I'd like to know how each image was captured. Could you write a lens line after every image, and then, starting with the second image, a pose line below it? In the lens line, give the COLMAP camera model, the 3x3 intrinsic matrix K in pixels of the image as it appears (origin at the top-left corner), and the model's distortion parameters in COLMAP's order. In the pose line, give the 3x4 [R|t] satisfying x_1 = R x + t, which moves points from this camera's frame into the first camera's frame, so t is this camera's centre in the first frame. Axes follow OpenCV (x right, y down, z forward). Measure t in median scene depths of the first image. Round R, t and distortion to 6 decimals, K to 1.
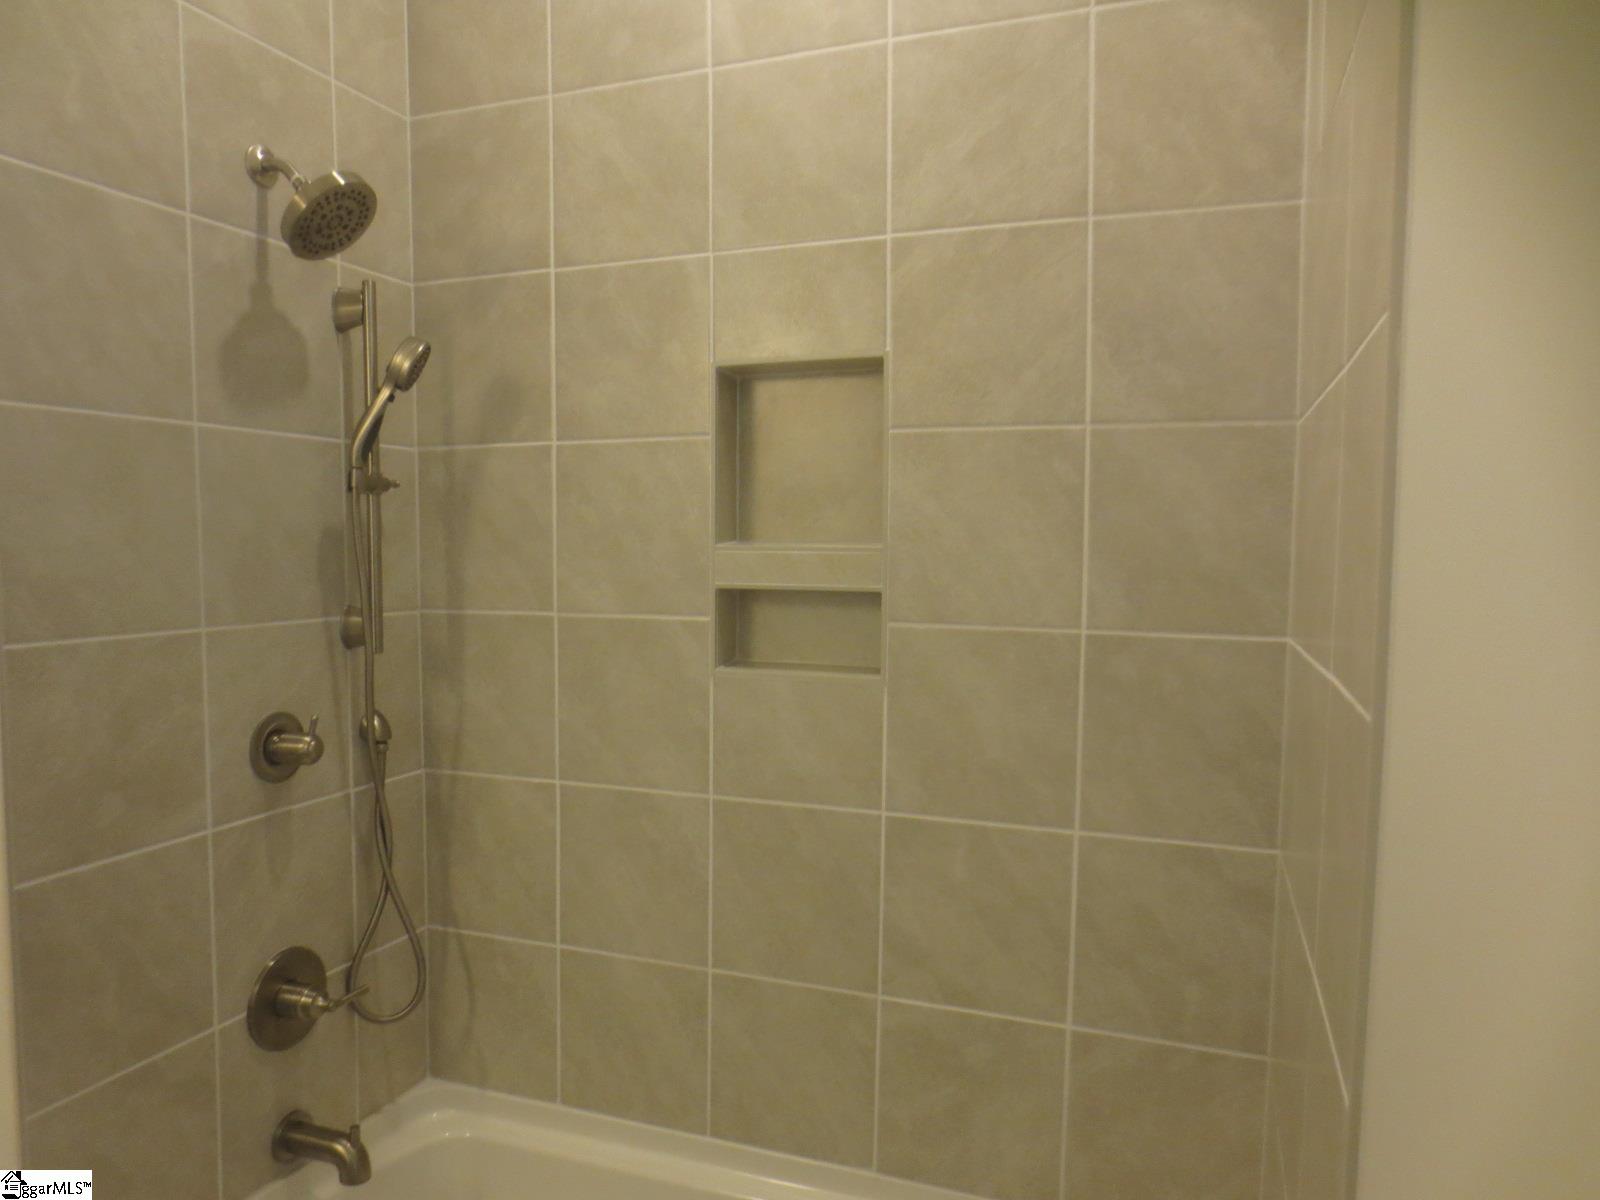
lens RADIAL K [[1122.4, 0, 768.8], [0, 1122.4, 590.4], [0, 0, 1]] dist [-0.010544, 0.005335]
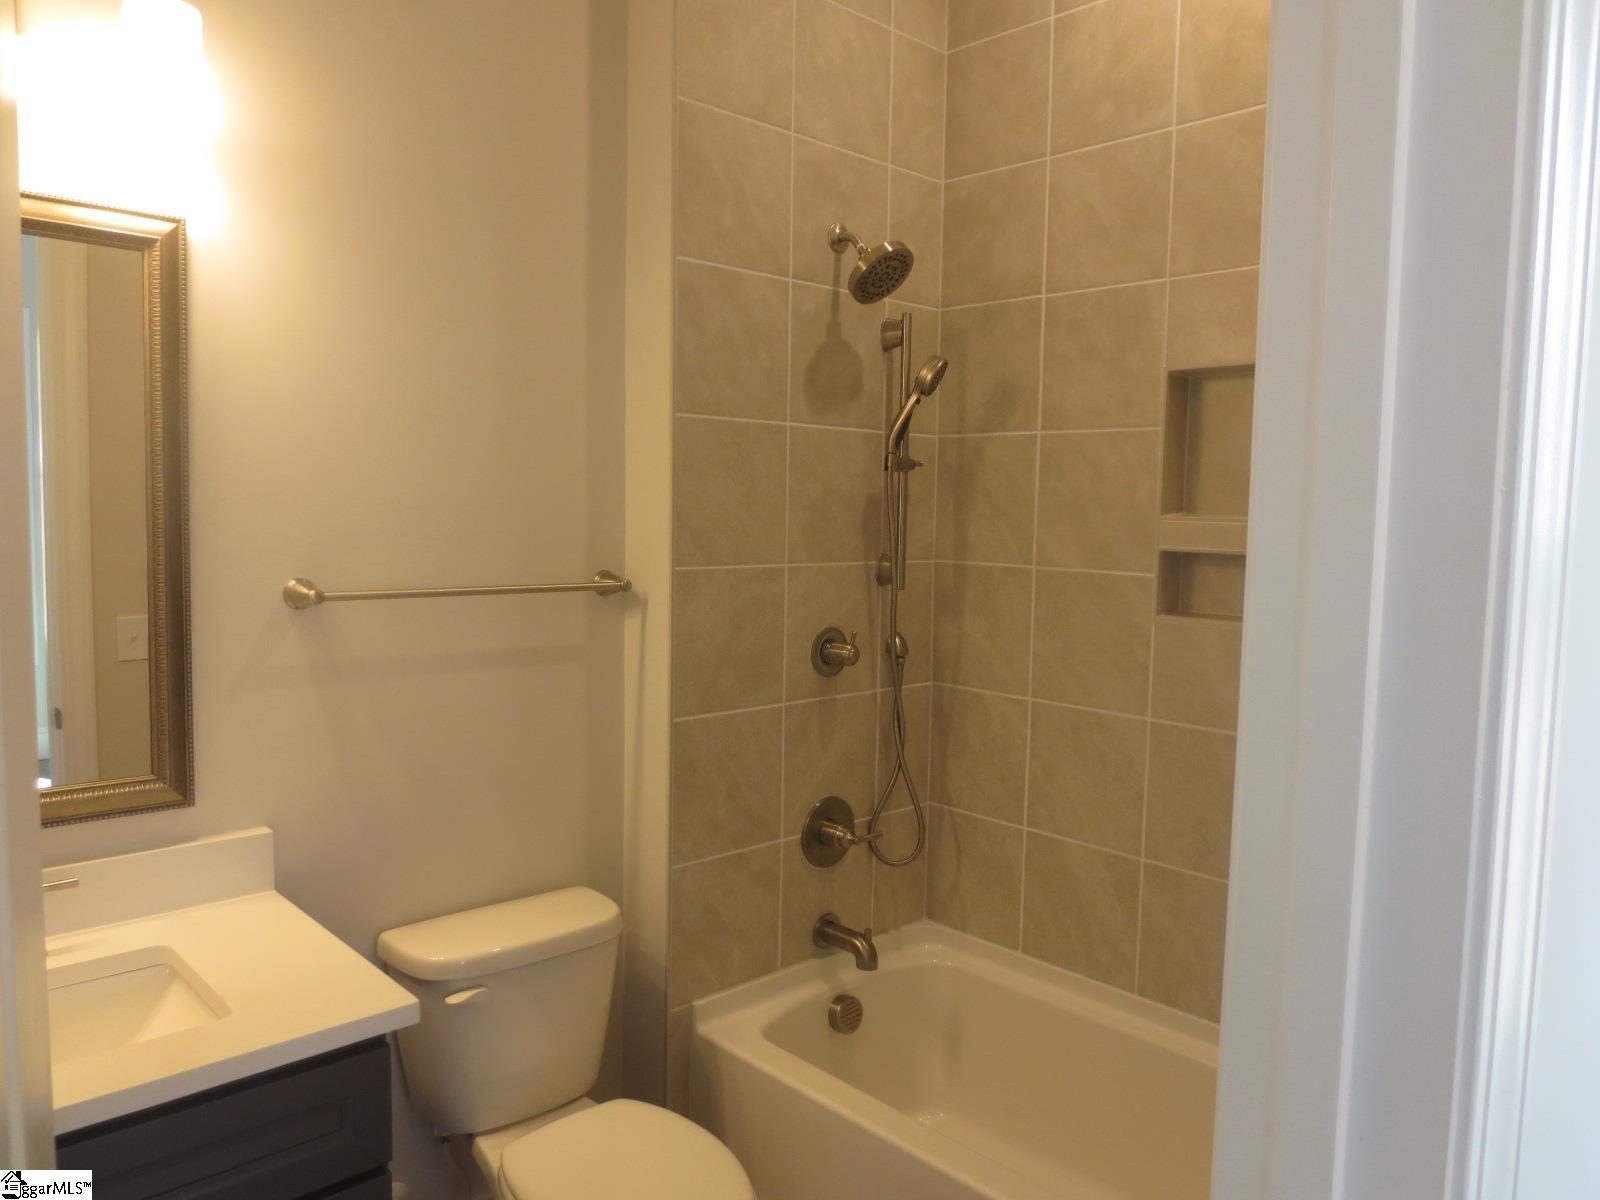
lens RADIAL K [[1145.9, 0, 800.0], [0, 1145.9, 600.0], [0, 0, 1]] dist [0.344434, 0.001370]
pose [[0.900900, 0.062058, -0.429567, 0.148845], [-0.044566, 0.997721, 0.050672, 0.003699], [0.431732, -0.026507, 0.901612, -0.326195]]
